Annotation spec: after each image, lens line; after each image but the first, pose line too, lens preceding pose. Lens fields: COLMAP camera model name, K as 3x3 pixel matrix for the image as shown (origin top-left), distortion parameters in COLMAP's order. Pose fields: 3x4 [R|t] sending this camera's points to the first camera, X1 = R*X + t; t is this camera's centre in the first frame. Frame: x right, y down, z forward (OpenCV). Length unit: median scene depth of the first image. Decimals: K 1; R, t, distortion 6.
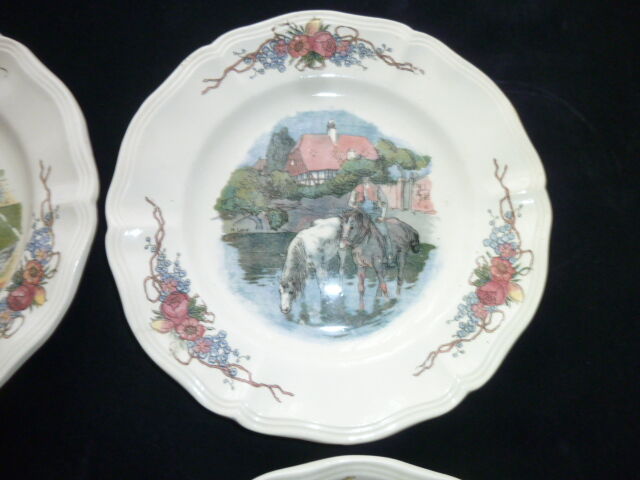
lens RADIAL K [[495.8, 0, 320.0], [0, 495.8, 240.0], [0, 0, 1]] dist [-0.019456, 0.006942]
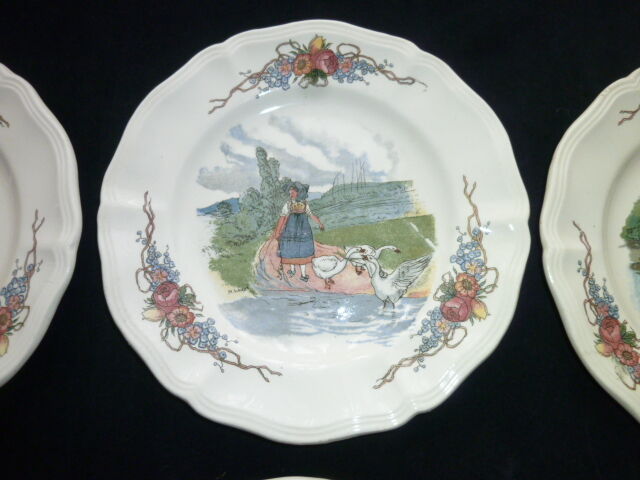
lens RADIAL K [[495.8, 0, 320.0], [0, 495.8, 240.0], [0, 0, 1]] dist [-0.019456, 0.006942]
pose [[0.995802, 0.086214, -0.030748, -0.857954], [-0.086672, 0.996140, -0.013877, 0.012497], [0.029433, 0.016484, 0.999431, -0.040060]]
